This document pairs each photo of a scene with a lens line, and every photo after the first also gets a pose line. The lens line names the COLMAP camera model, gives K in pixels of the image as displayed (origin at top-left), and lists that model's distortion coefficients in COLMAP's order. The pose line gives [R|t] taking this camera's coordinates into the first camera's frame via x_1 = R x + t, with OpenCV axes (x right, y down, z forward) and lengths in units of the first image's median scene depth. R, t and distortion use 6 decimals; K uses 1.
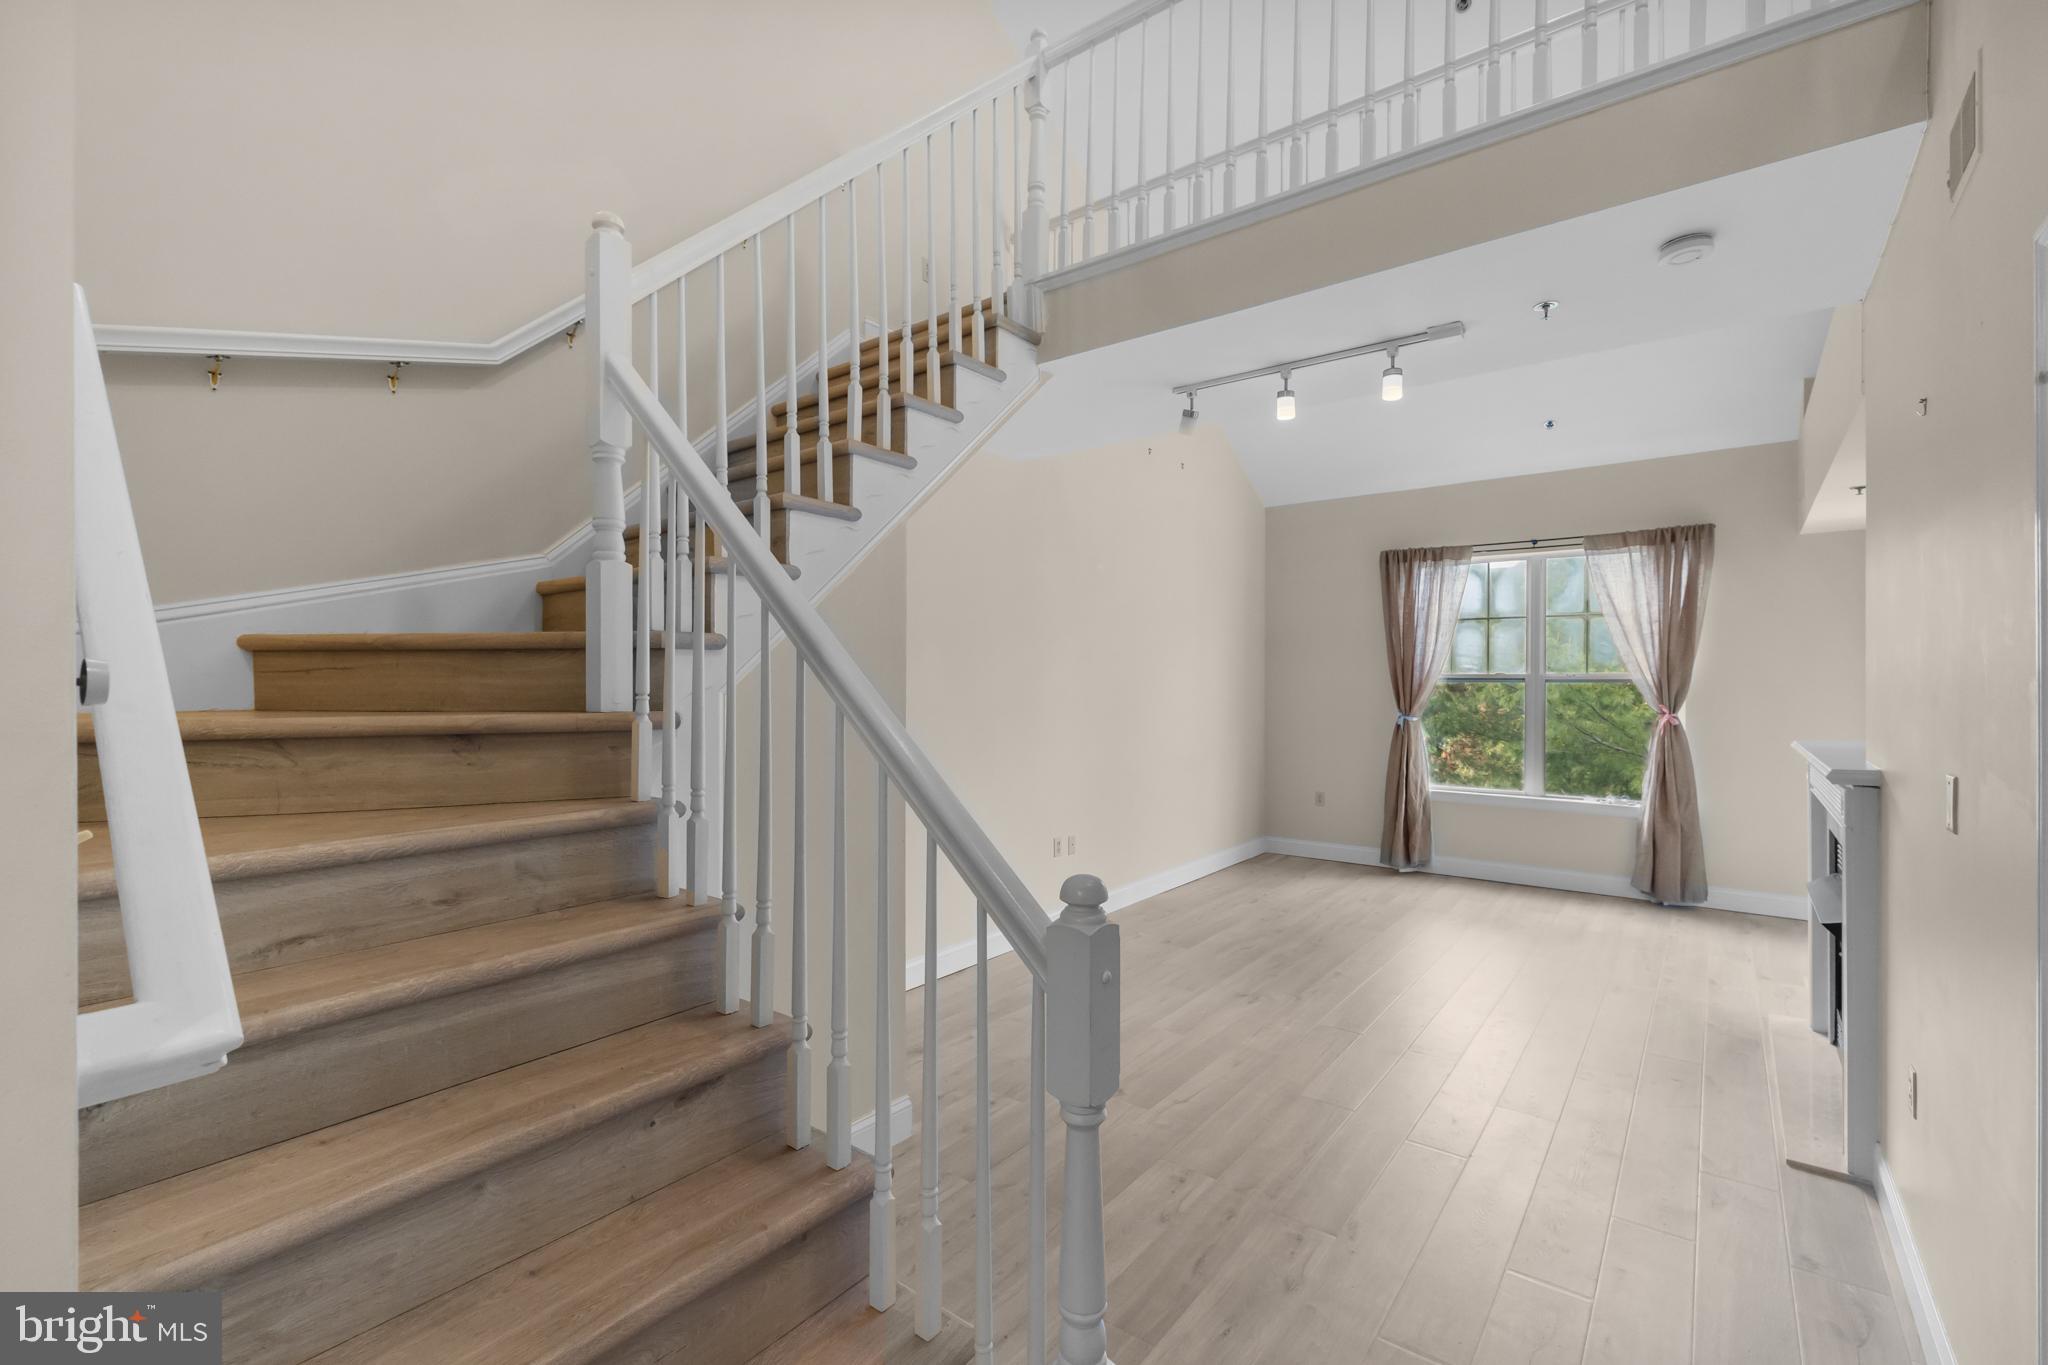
lens RADIAL K [[873.7, 0, 1030.9], [0, 873.7, 680.4], [0, 0, 1]] dist [0.004847, 0.000199]
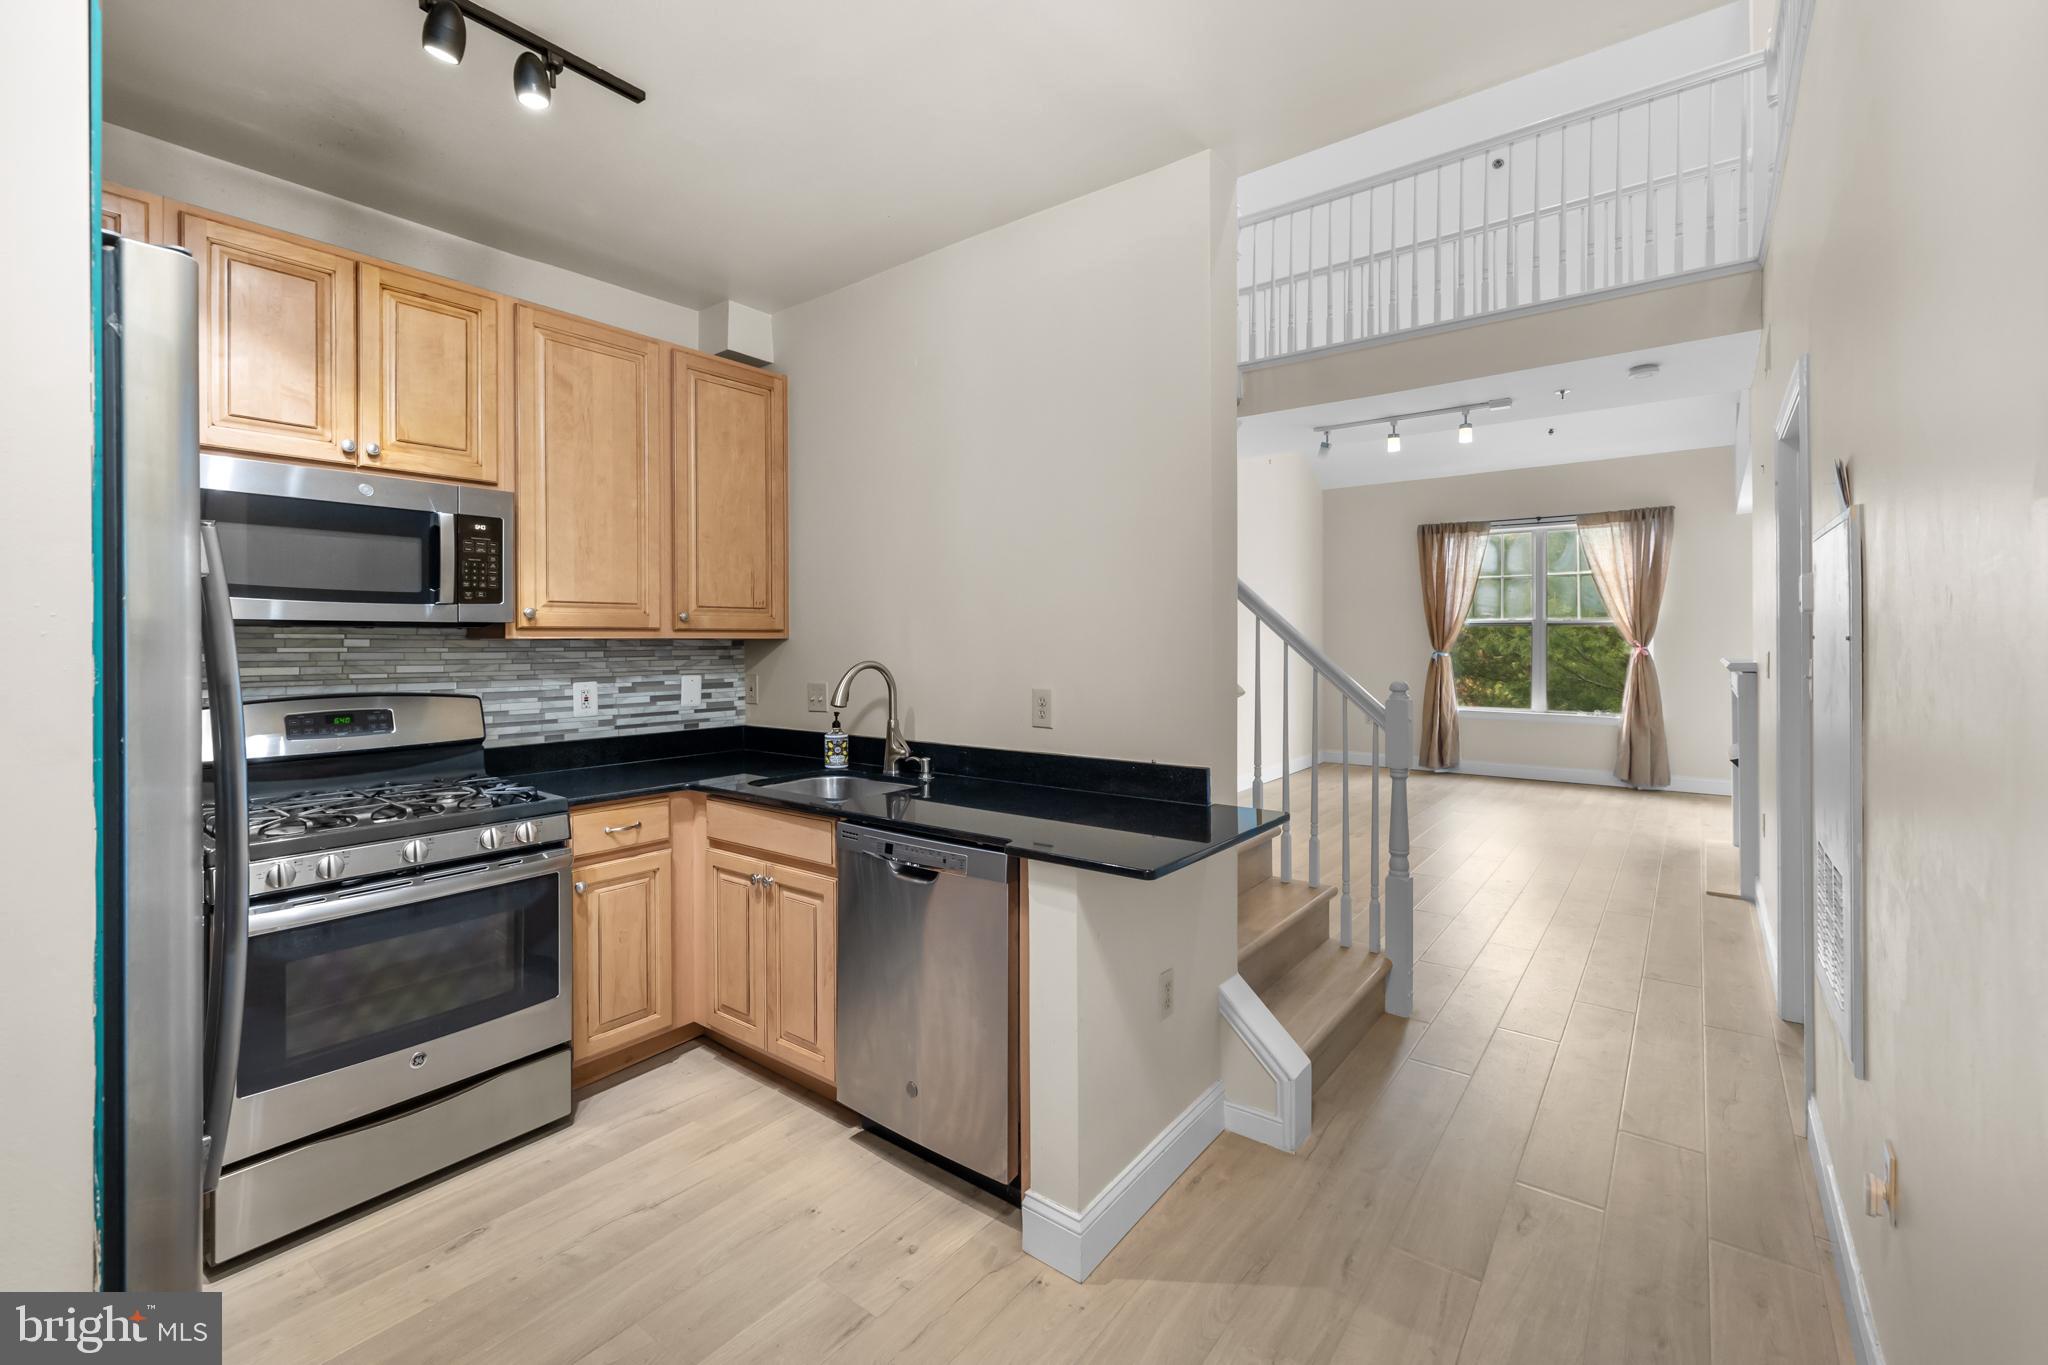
lens RADIAL K [[873.7, 0, 1012.9], [0, 873.7, 640.2], [0, 0, 1]] dist [0.004847, 0.000199]
pose [[0.999981, -0.005591, 0.002568, -0.239049], [0.005589, 0.999984, 0.000725, 0.020990], [-0.002572, -0.000711, 0.999996, -0.341482]]
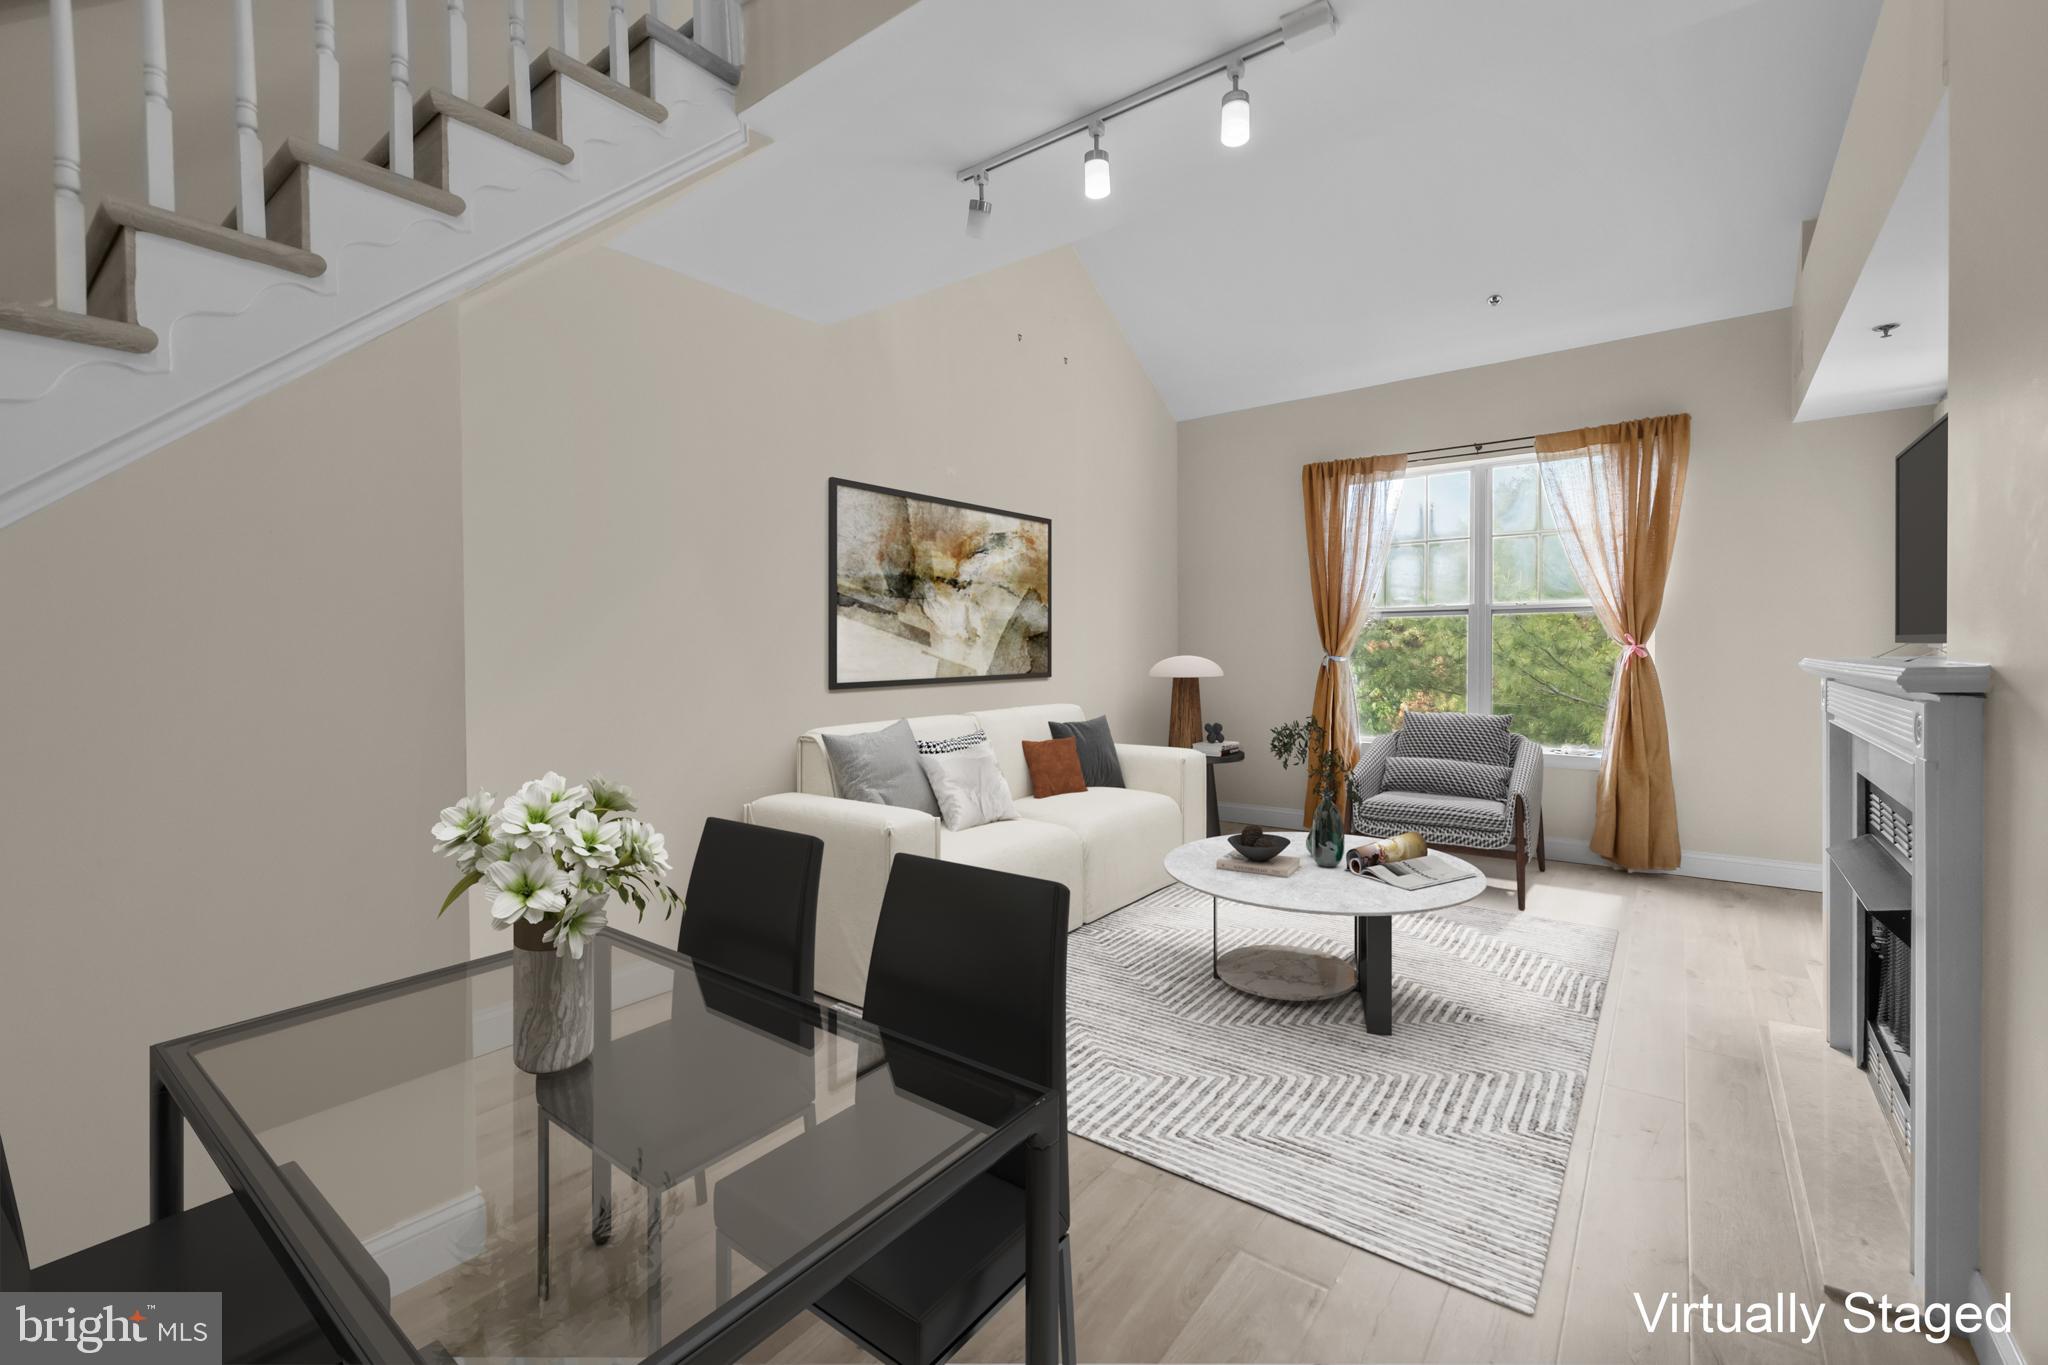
lens RADIAL K [[873.7, 0, 1015.6], [0, 873.7, 663.2], [0, 0, 1]] dist [0.004847, 0.000199]
pose [[0.999806, -0.010147, 0.016856, 0.121485], [0.009872, 0.999818, 0.016341, 0.035805], [-0.017019, -0.016171, 0.999724, 0.172368]]
